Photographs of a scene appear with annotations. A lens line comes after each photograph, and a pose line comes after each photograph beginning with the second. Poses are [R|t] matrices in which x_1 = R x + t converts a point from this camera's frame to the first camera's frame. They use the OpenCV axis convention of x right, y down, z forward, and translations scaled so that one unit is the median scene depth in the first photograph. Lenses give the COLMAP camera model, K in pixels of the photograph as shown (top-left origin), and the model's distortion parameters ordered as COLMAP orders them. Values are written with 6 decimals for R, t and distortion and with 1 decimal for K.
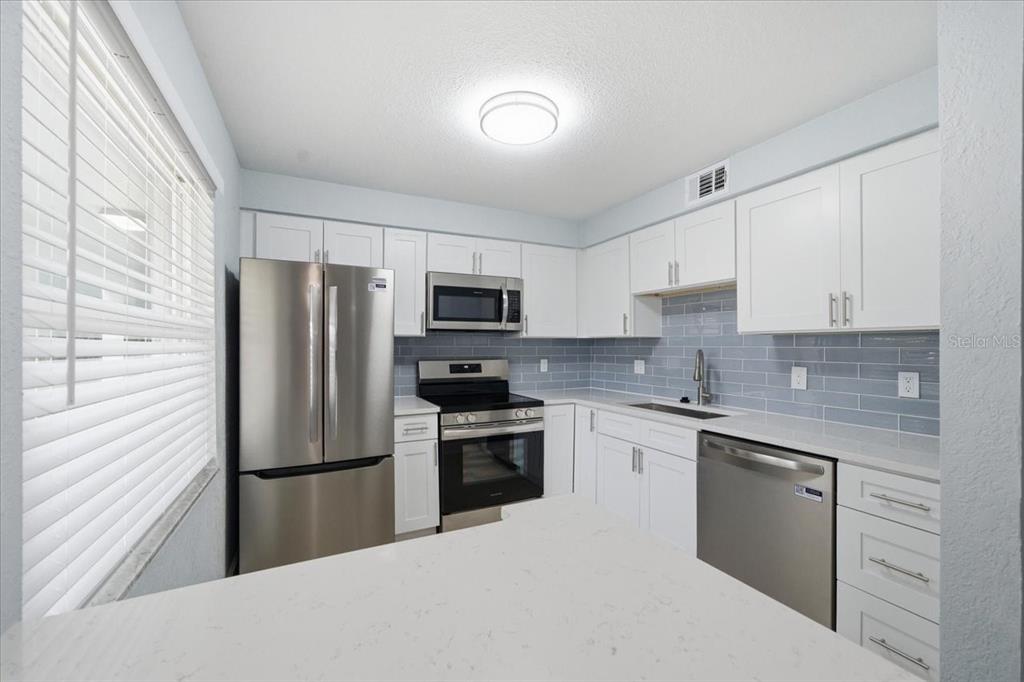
lens RADIAL K [[425.3, 0, 511.3], [0, 425.3, 346.6], [0, 0, 1]] dist [-0.000148, 0.000223]
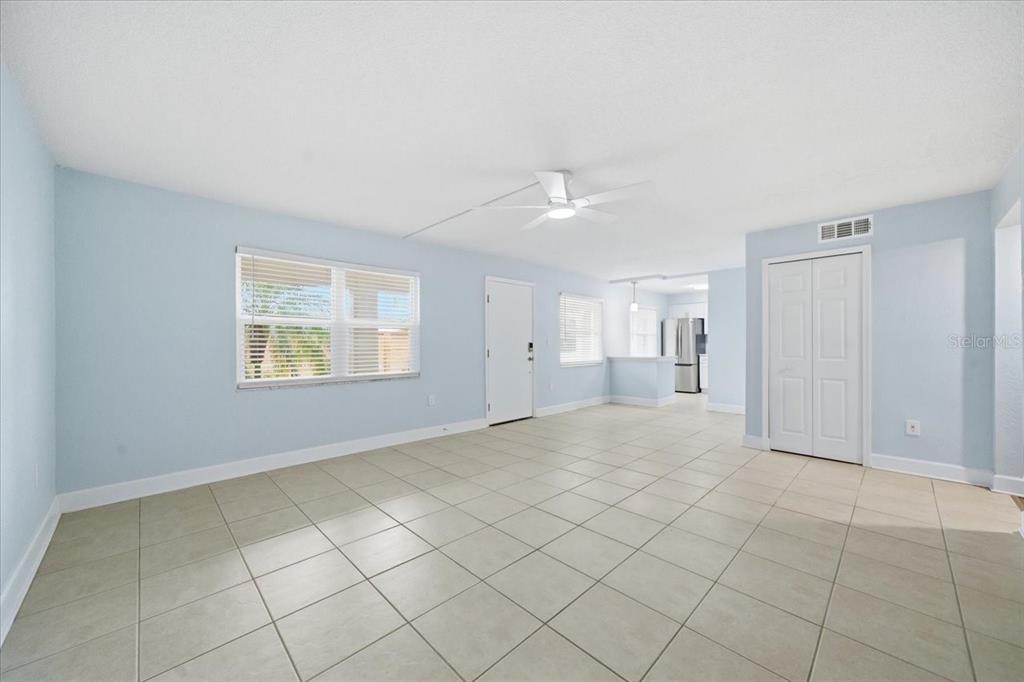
lens RADIAL K [[393.2, 0, 510.9], [0, 393.2, 343.1], [0, 0, 1]] dist [0.000817, 0.000242]
pose [[0.334600, -0.002587, -0.942357, 2.087305], [0.001570, 0.999996, -0.002188, 0.048269], [0.942359, -0.000747, 0.334603, -1.487120]]
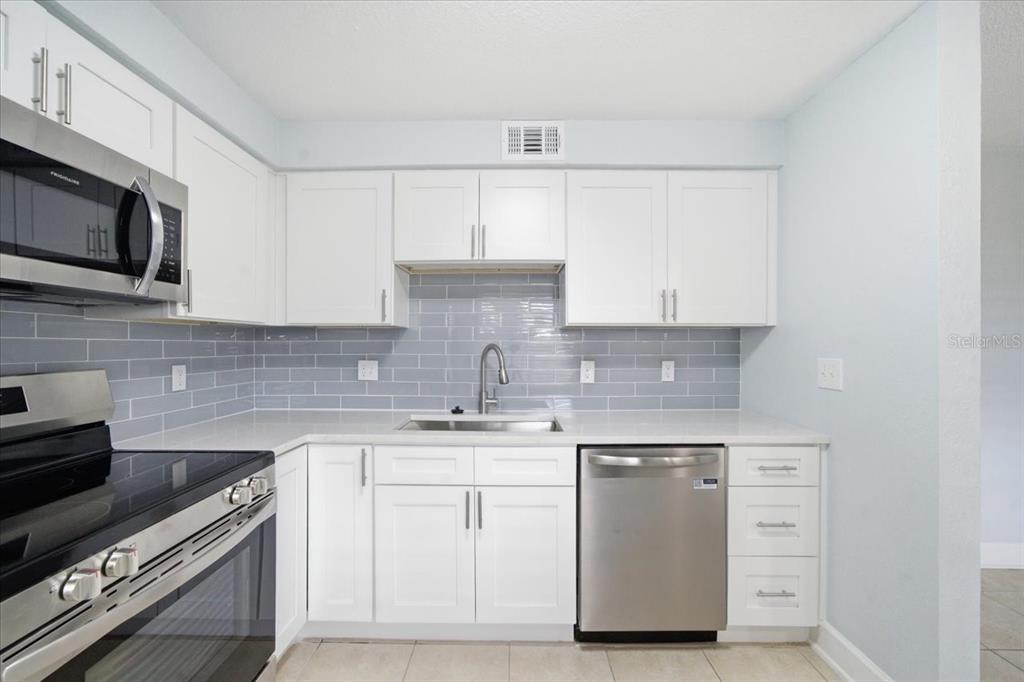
lens RADIAL K [[432.1, 0, 512.0], [0, 432.1, 341.0], [0, 0, 1]] dist [-0.028536, 0.000547]
pose [[0.444761, 0.005062, 0.895635, -0.238516], [0.000945, 0.999981, -0.006121, 0.005969], [-0.895649, 0.003569, 0.444748, 0.544688]]
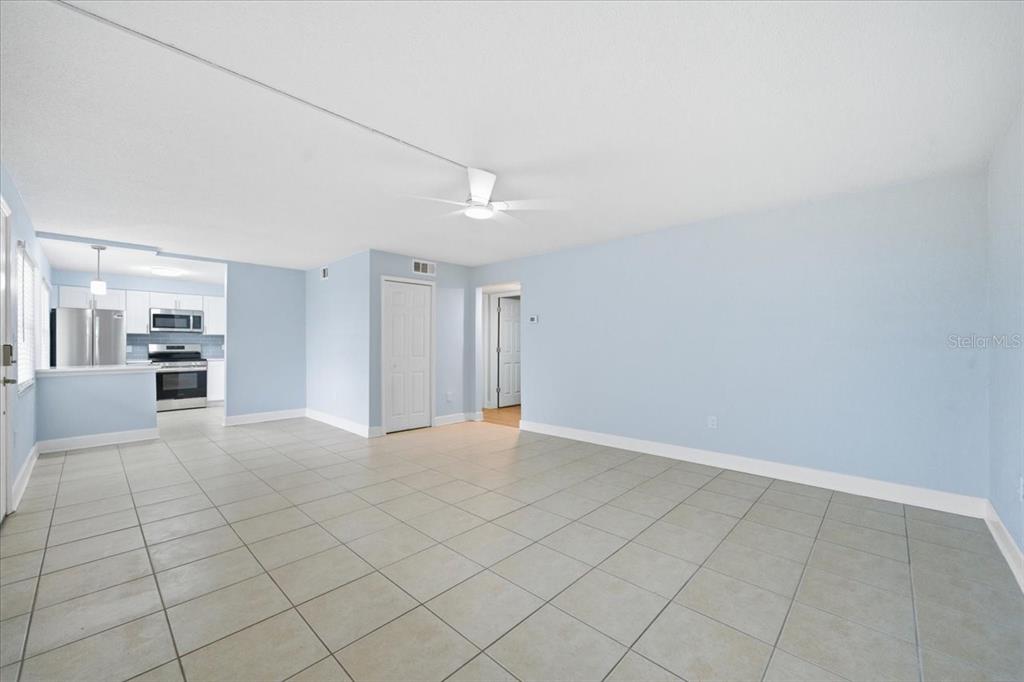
lens RADIAL K [[393.2, 0, 510.9], [0, 393.2, 343.1], [0, 0, 1]] dist [0.000817, 0.000242]
pose [[0.931785, 0.000103, 0.363009, 0.938124], [0.000958, 0.999996, -0.002743, 0.037985], [-0.363008, 0.002904, 0.931781, -1.920147]]
